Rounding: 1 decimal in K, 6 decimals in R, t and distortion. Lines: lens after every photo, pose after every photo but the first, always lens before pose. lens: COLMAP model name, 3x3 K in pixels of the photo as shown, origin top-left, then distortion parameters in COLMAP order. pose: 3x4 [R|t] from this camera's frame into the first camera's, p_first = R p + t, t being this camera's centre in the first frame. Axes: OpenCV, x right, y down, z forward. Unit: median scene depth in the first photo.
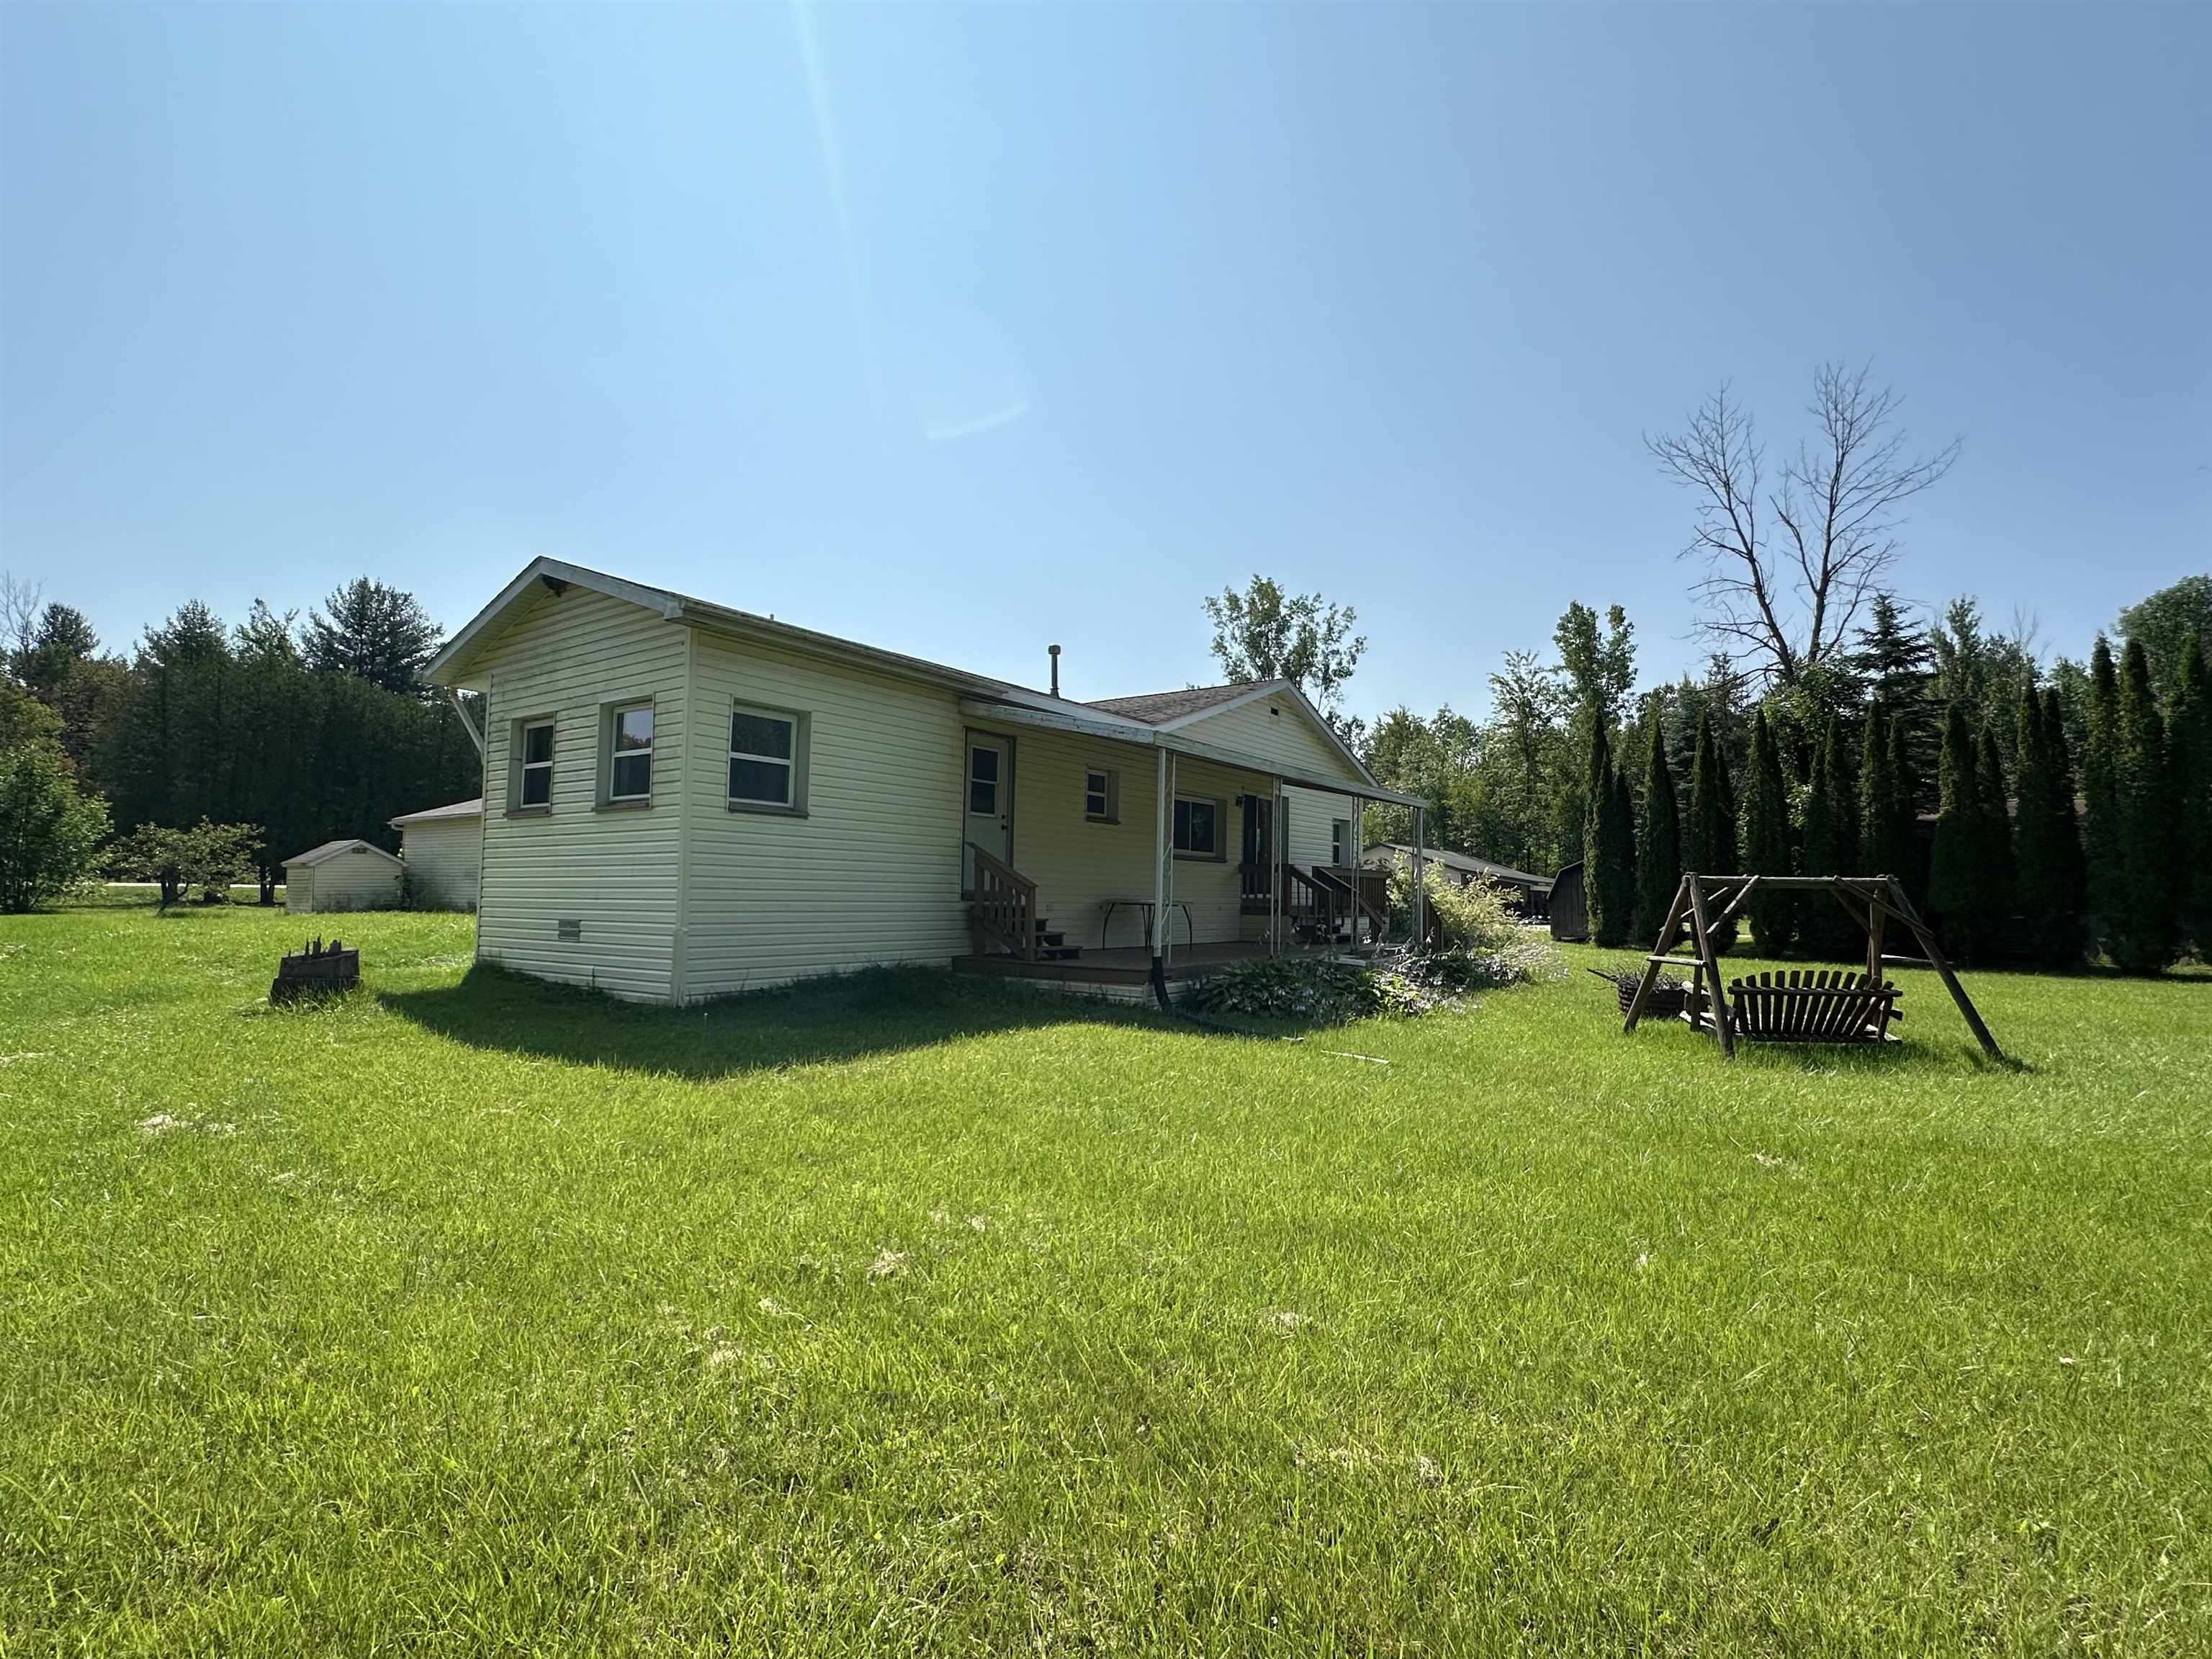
lens RADIAL K [[1065.1, 0, 1108.5], [0, 1065.1, 838.6], [0, 0, 1]] dist [-0.001593, -0.000492]
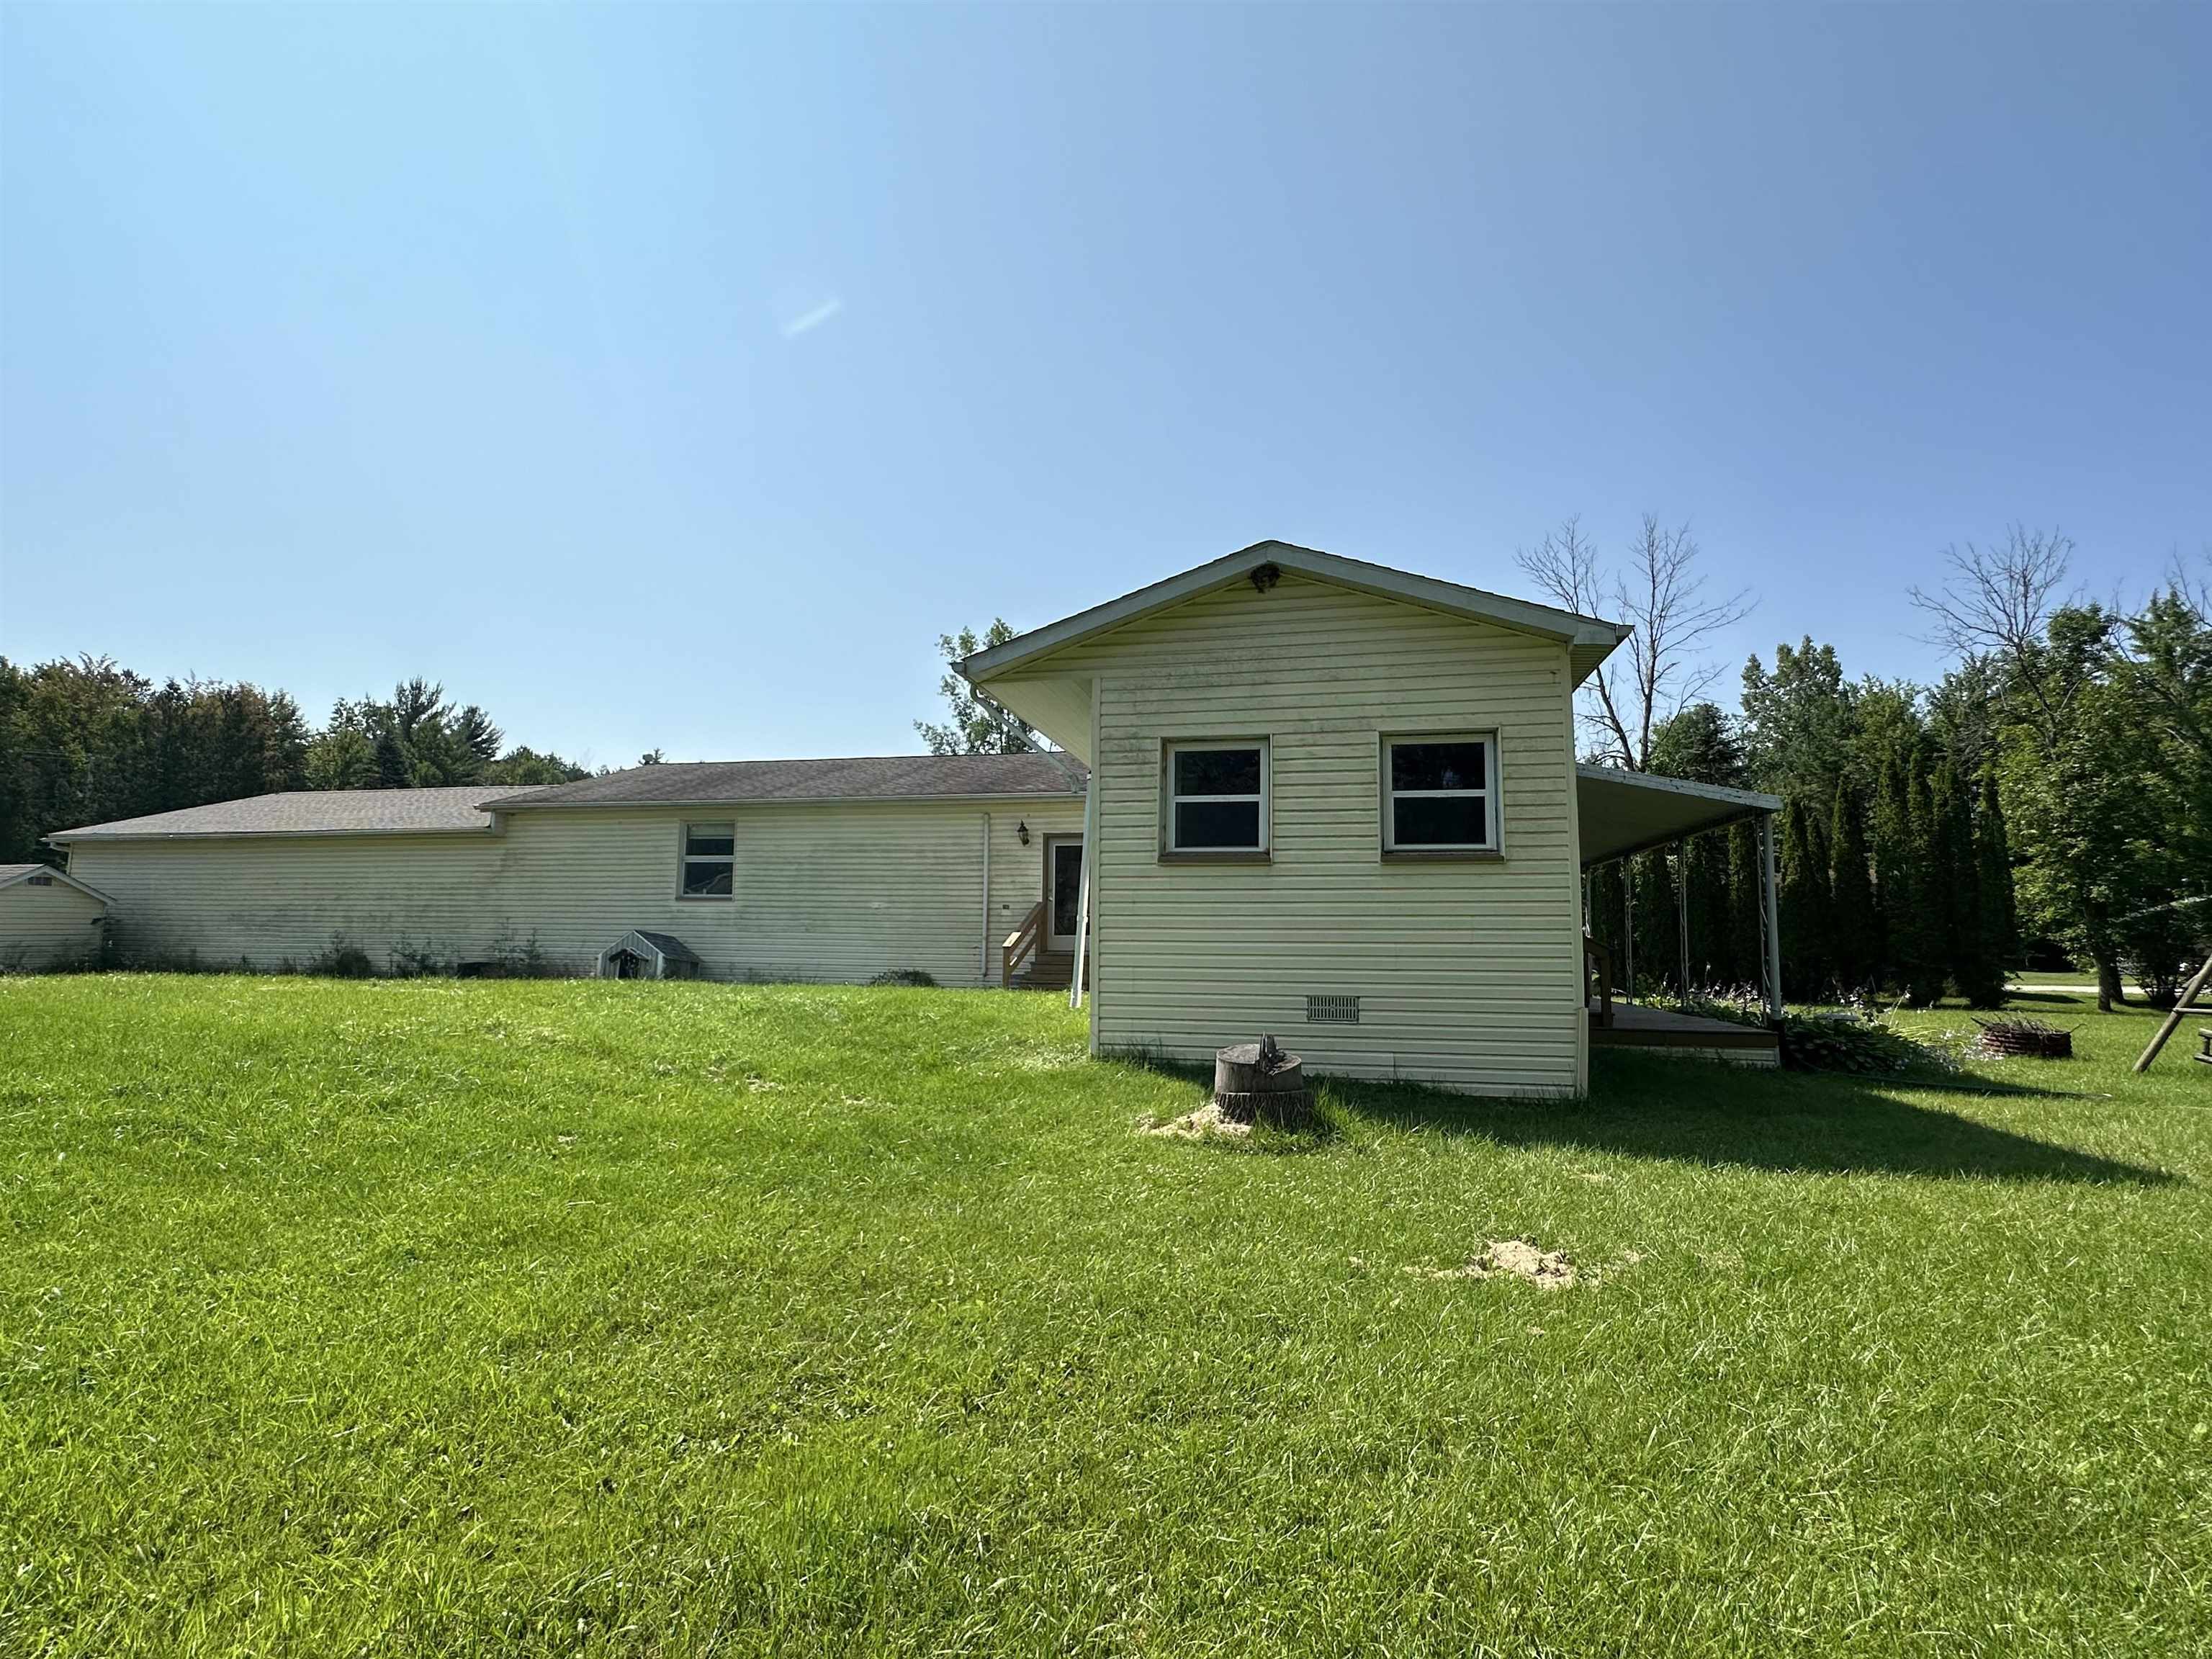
lens RADIAL K [[1065.1, 0, 1107.0], [0, 1065.1, 823.8], [0, 0, 1]] dist [-0.001593, -0.000492]
pose [[0.918290, 0.042361, 0.393636, -0.513116], [-0.021641, 0.998144, -0.056931, -0.002020], [-0.395317, 0.043761, 0.917502, 0.171905]]
